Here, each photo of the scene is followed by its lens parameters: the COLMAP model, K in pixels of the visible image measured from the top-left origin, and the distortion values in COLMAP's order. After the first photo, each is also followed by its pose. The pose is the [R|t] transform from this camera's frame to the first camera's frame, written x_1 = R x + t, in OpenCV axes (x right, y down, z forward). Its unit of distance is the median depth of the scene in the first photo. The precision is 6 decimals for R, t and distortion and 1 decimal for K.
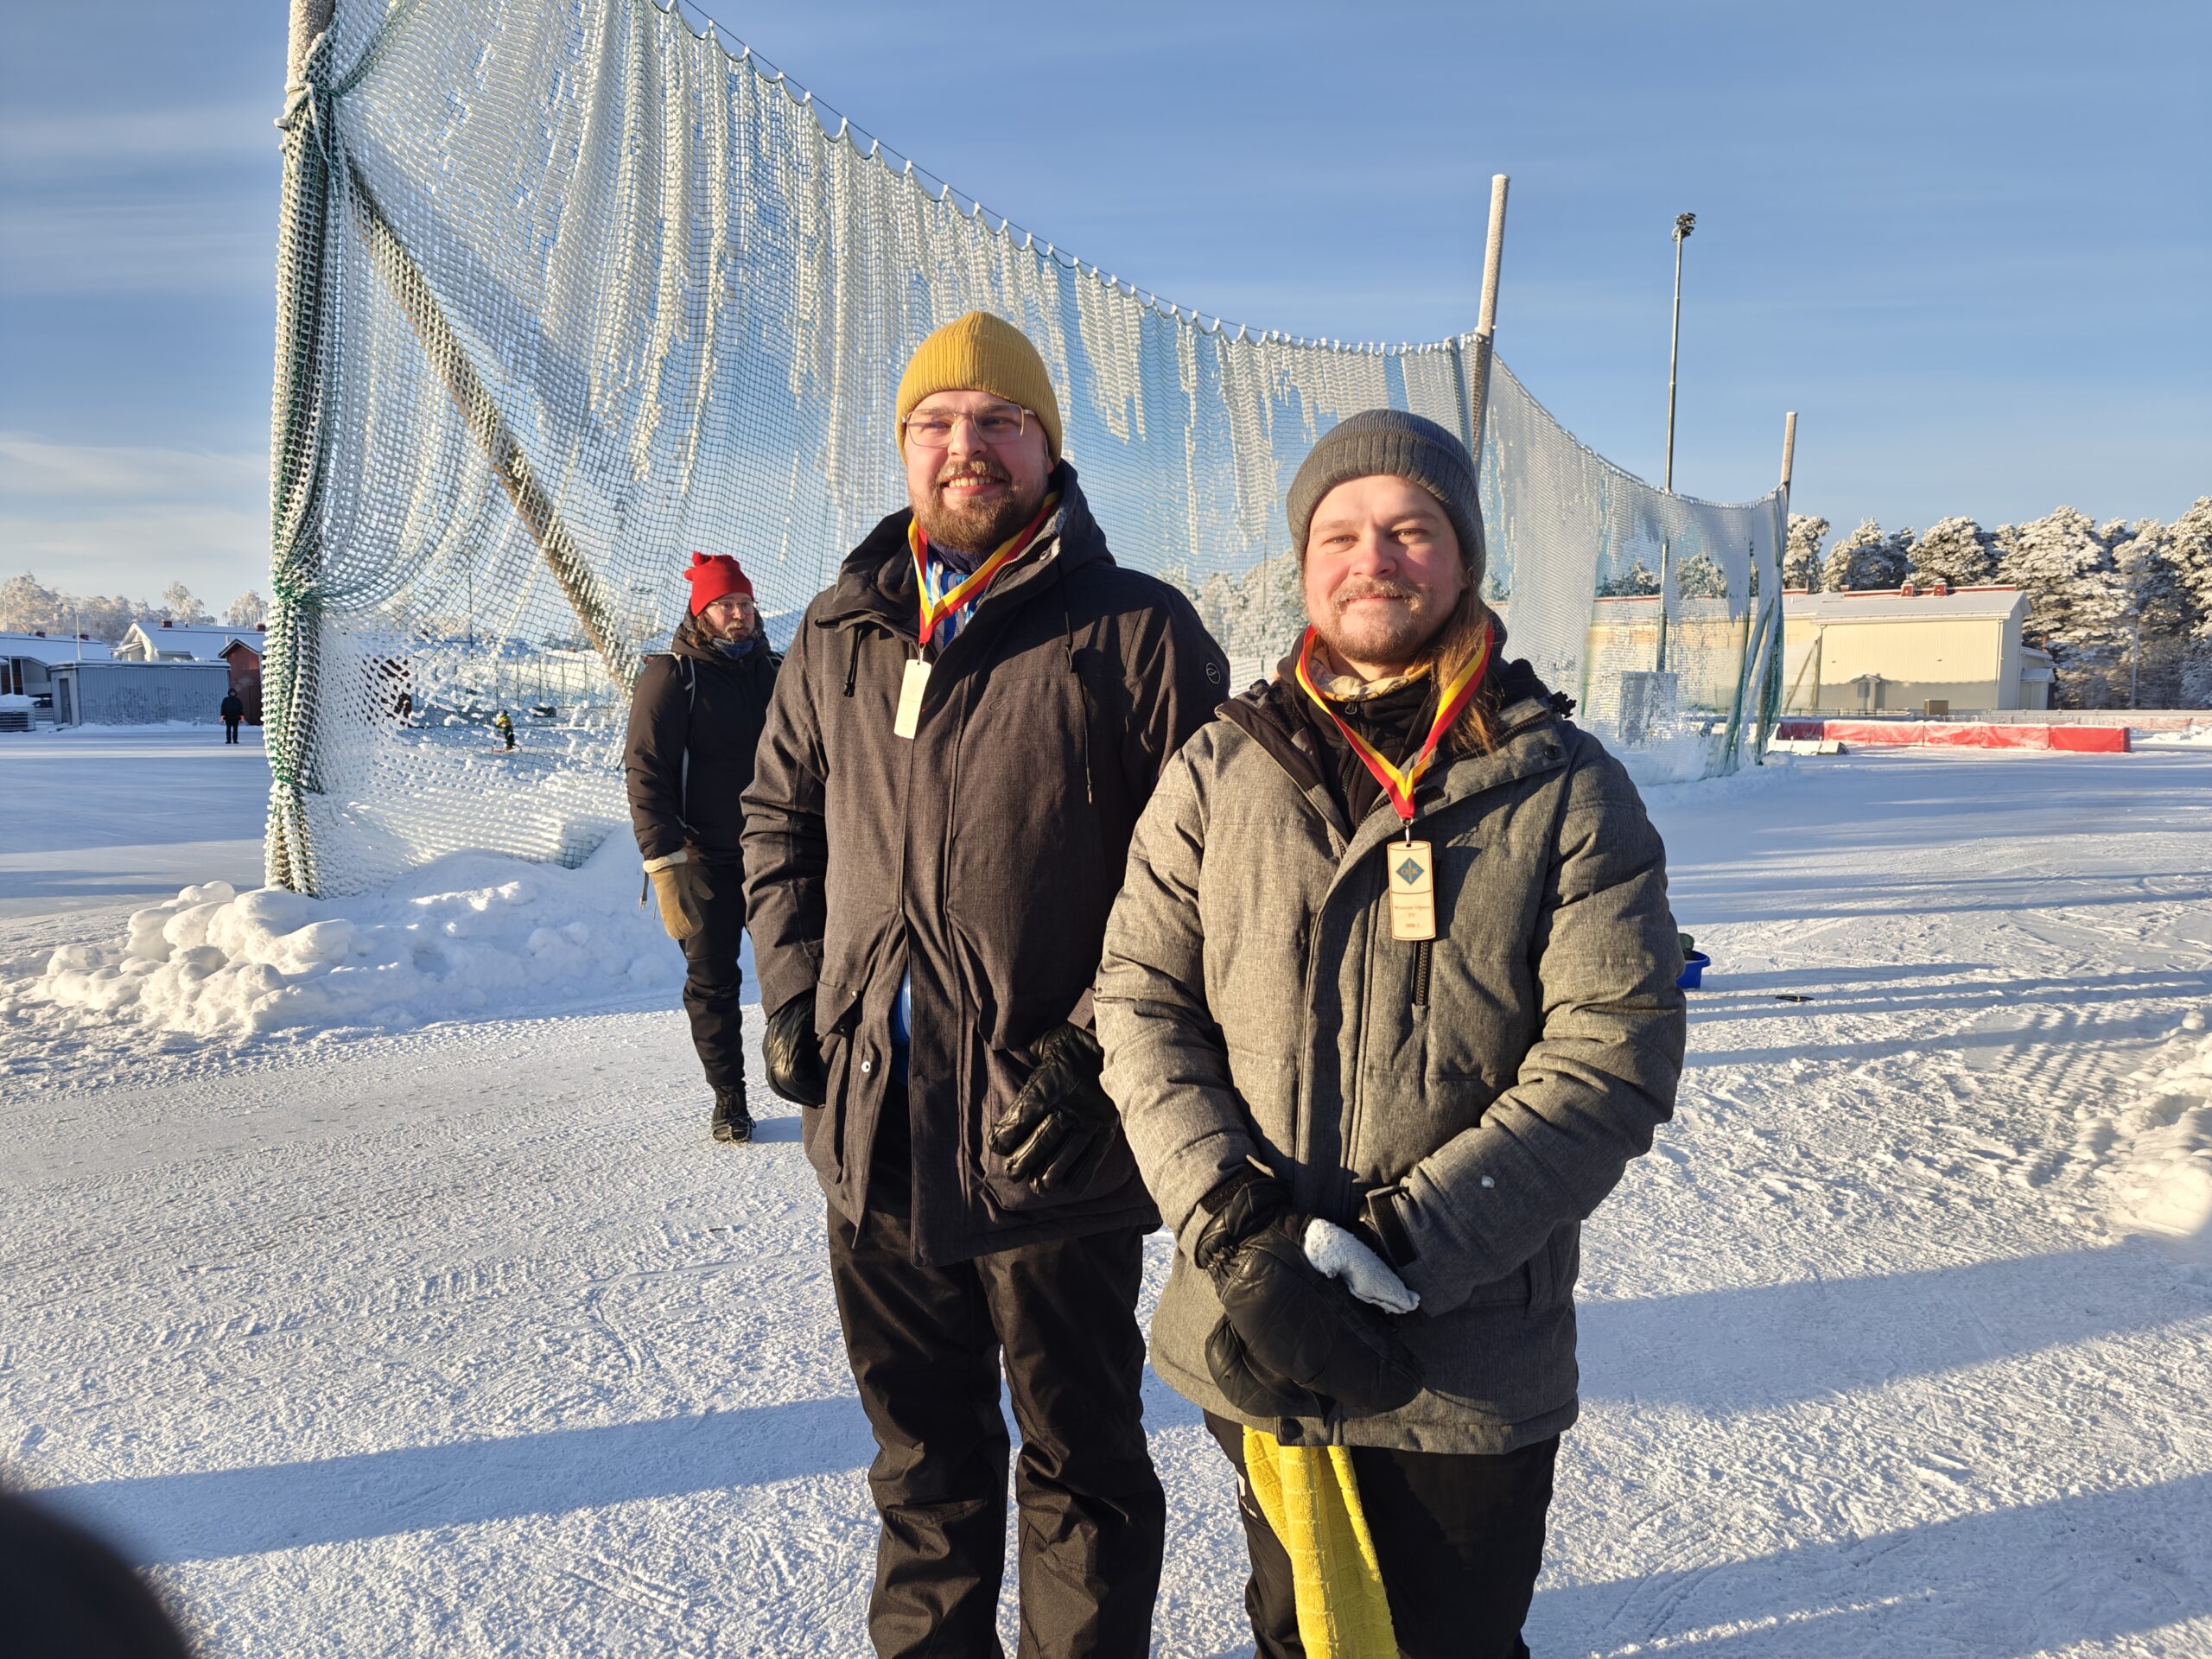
lens RADIAL K [[1497.2, 0, 1087.6], [0, 1497.2, 867.6], [0, 0, 1]] dist [0.055349, -0.055808]
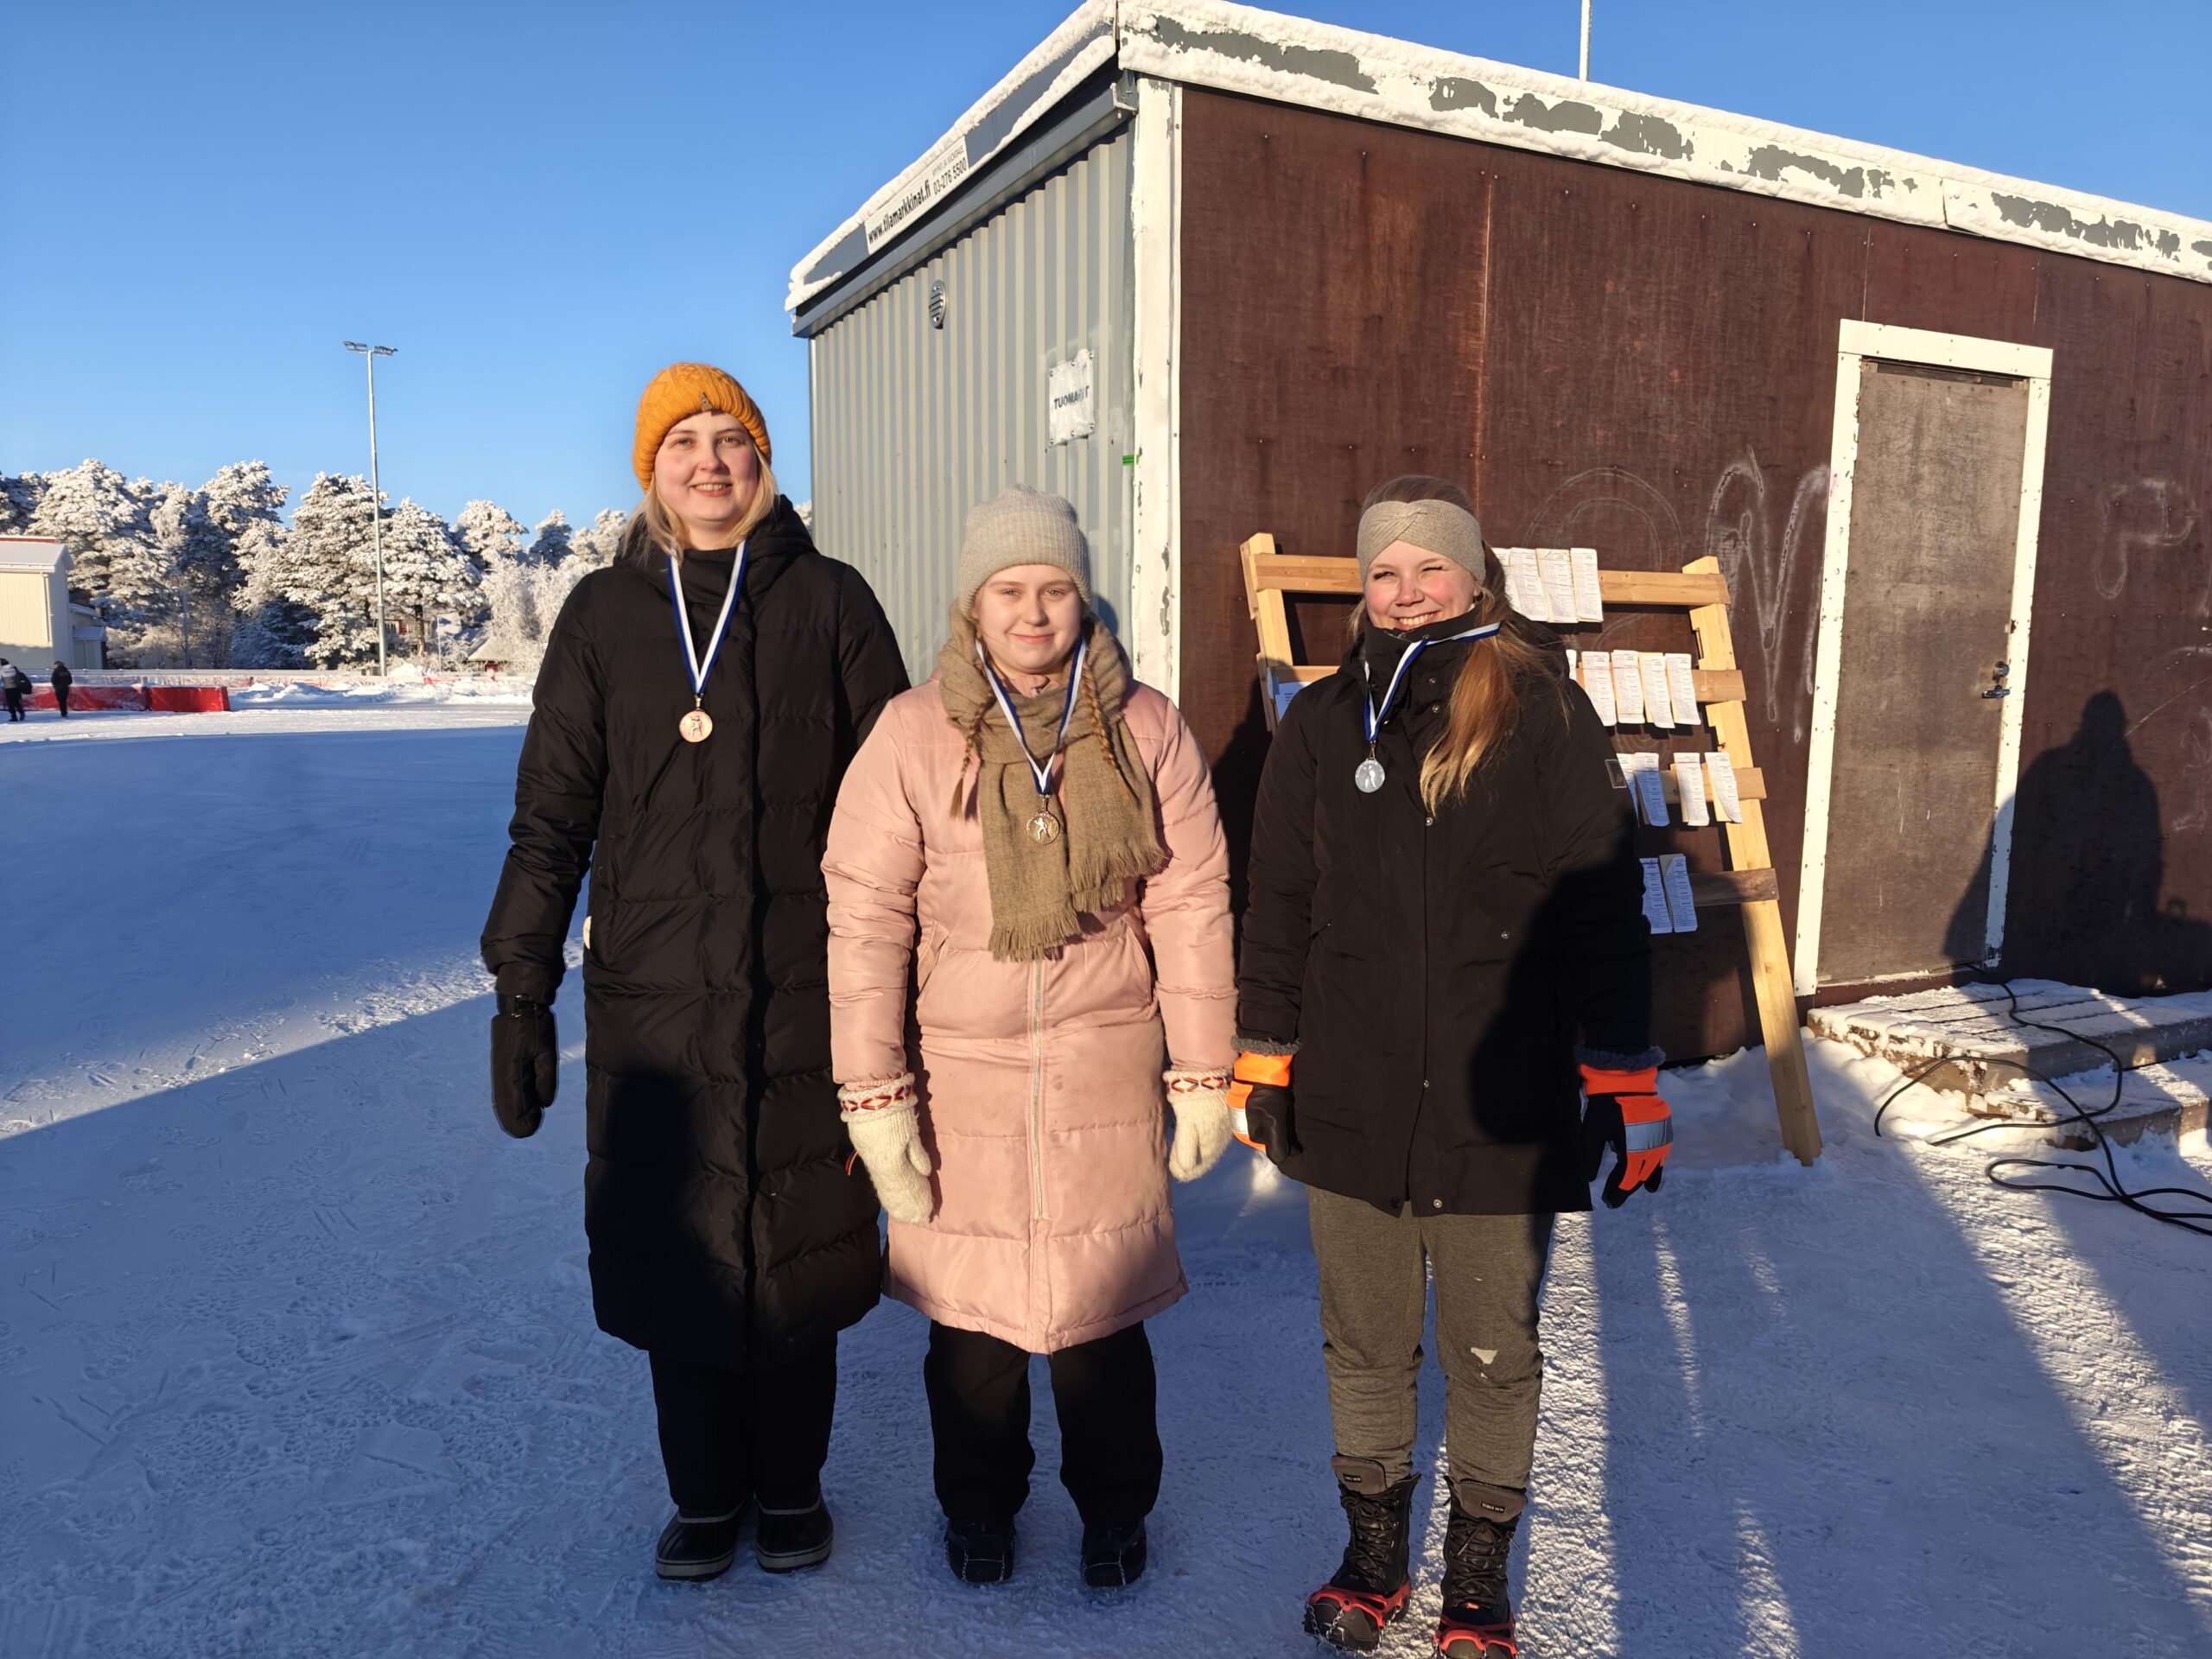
lens RADIAL K [[1518.6, 0, 1106.0], [0, 1518.6, 829.5], [0, 0, 1]] dist [0.054876, -0.040621]
pose [[0.416213, -0.094889, 0.904302, -0.049162], [0.094919, 0.993640, 0.060576, -0.030370], [-0.904299, 0.060623, 0.422573, 0.281011]]
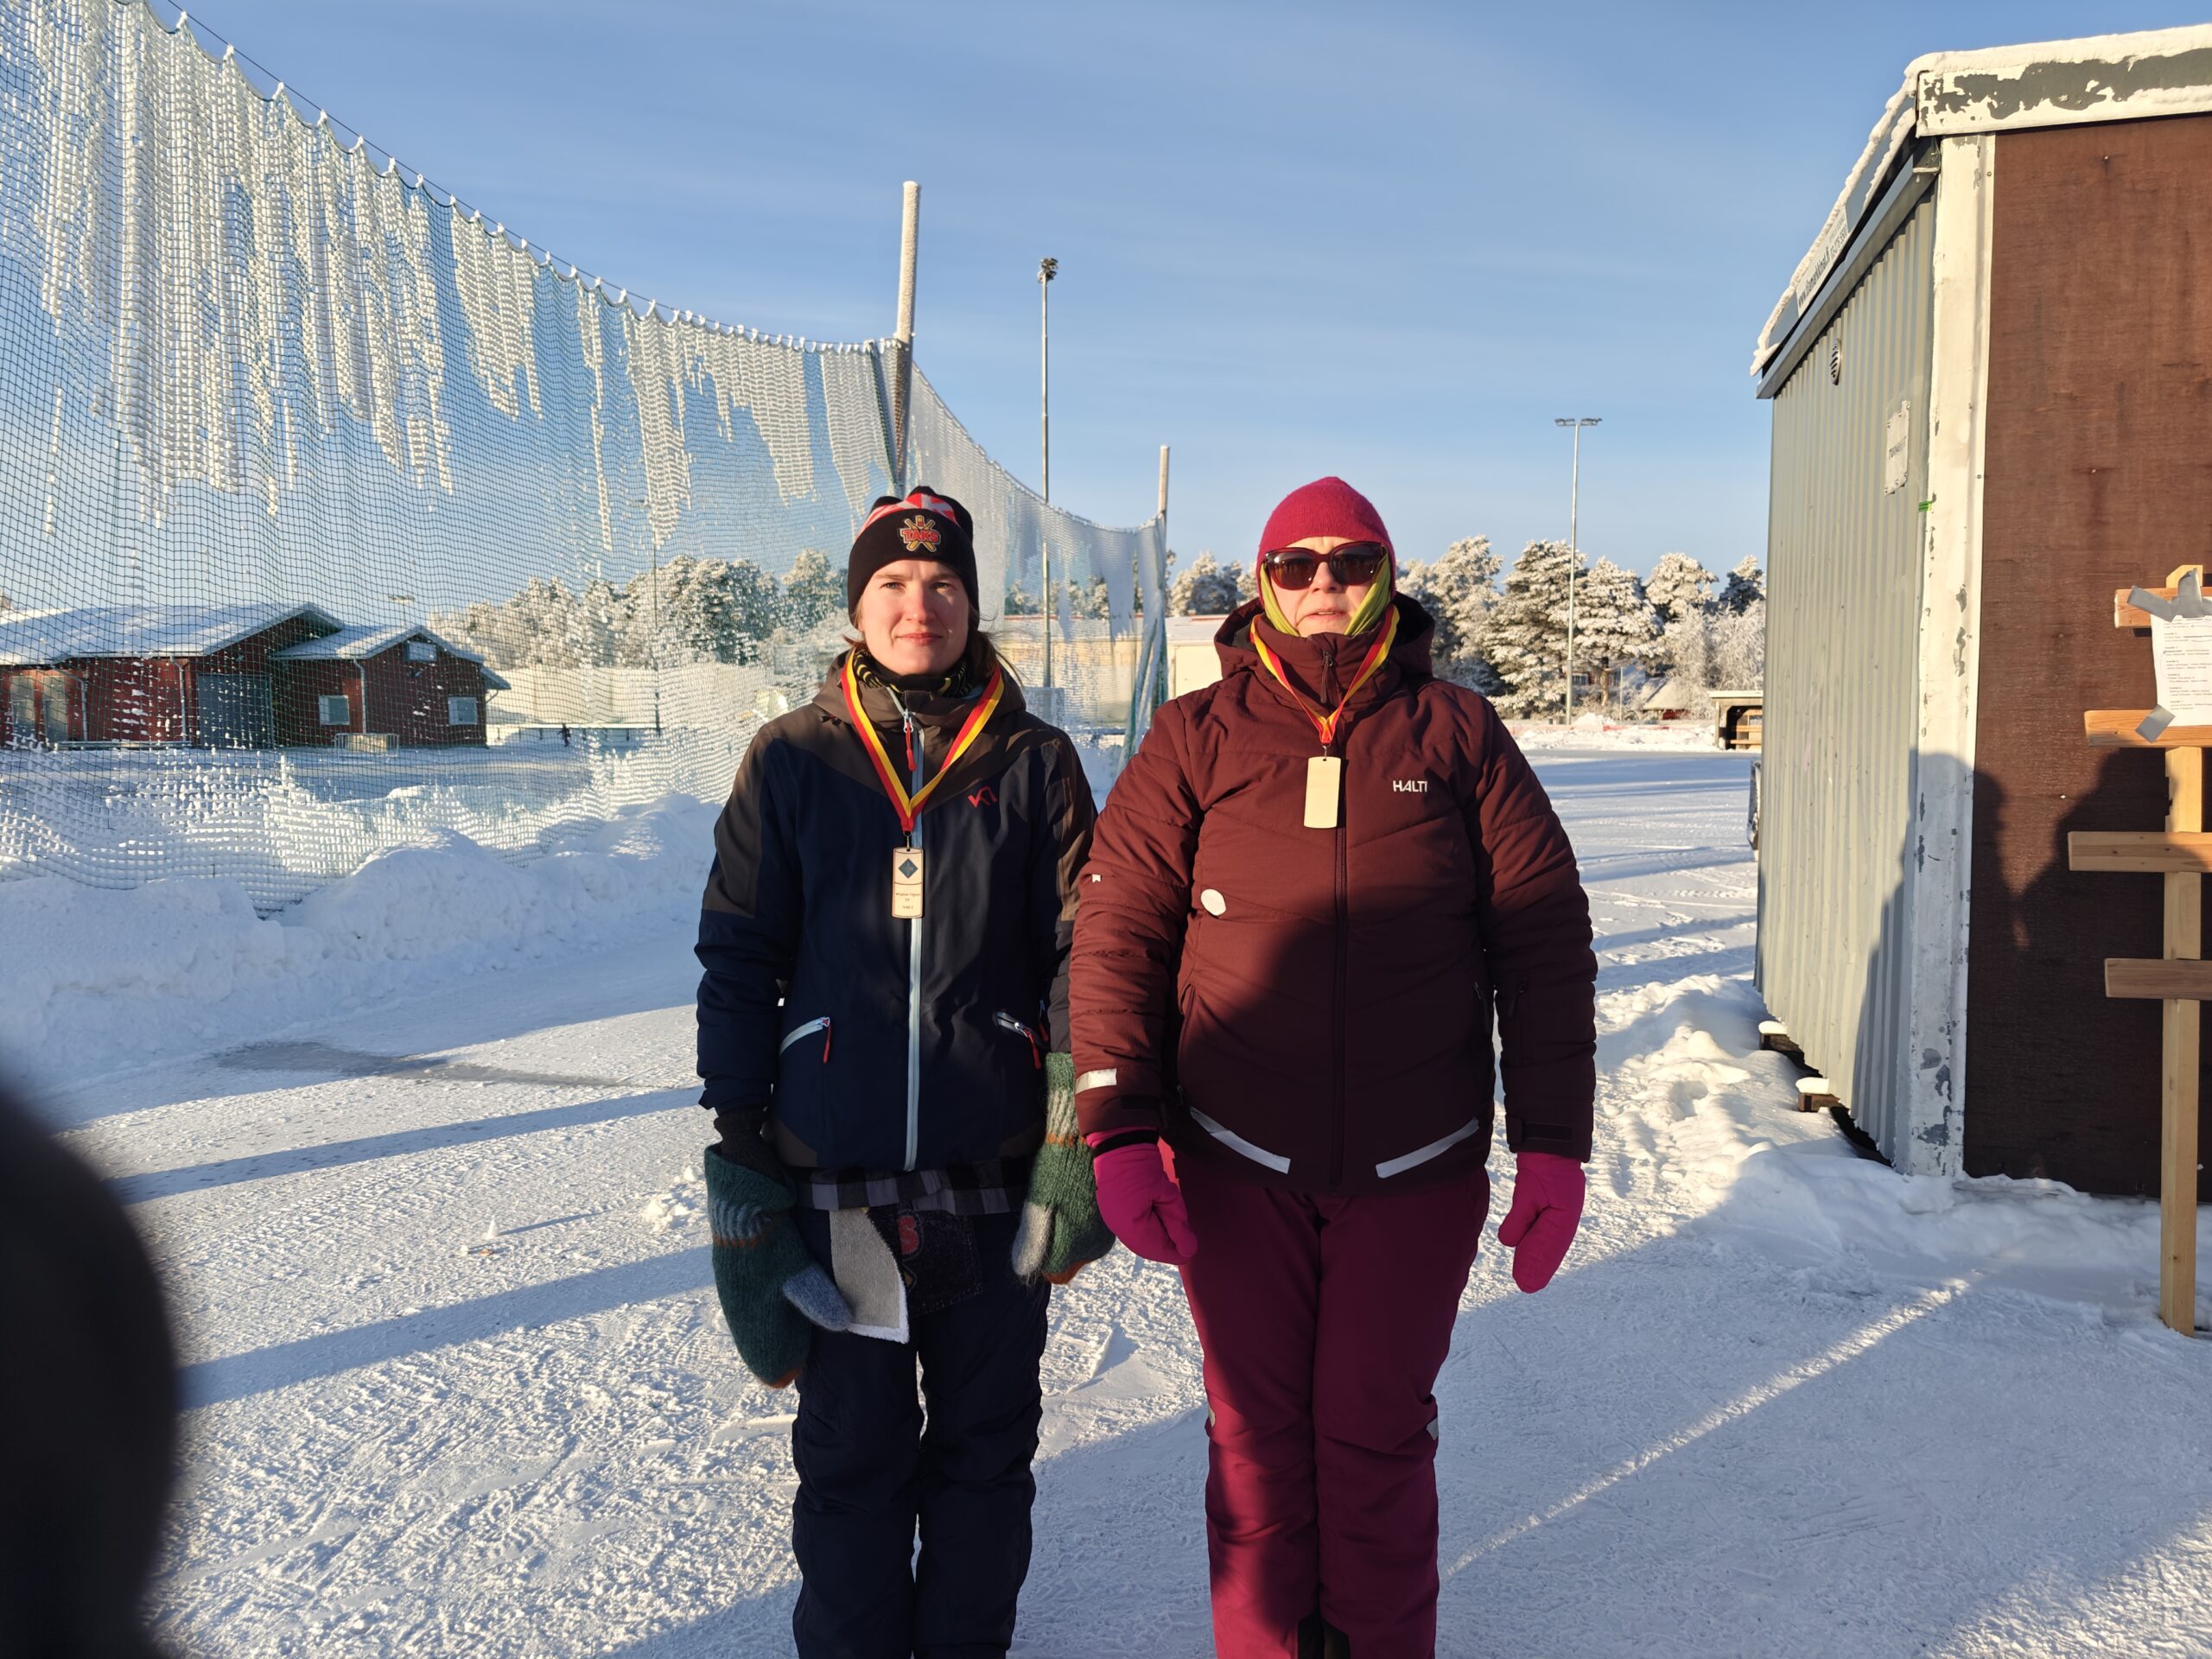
lens RADIAL K [[1518.0, 0, 1094.3], [0, 1518.0, 844.2], [0, 0, 1]] dist [0.041688, -0.043491]
pose [[0.922184, -0.037340, 0.384944, -0.039545], [0.046922, 0.998778, -0.015524, -0.011971], [-0.383893, 0.032378, 0.922810, 0.116531]]
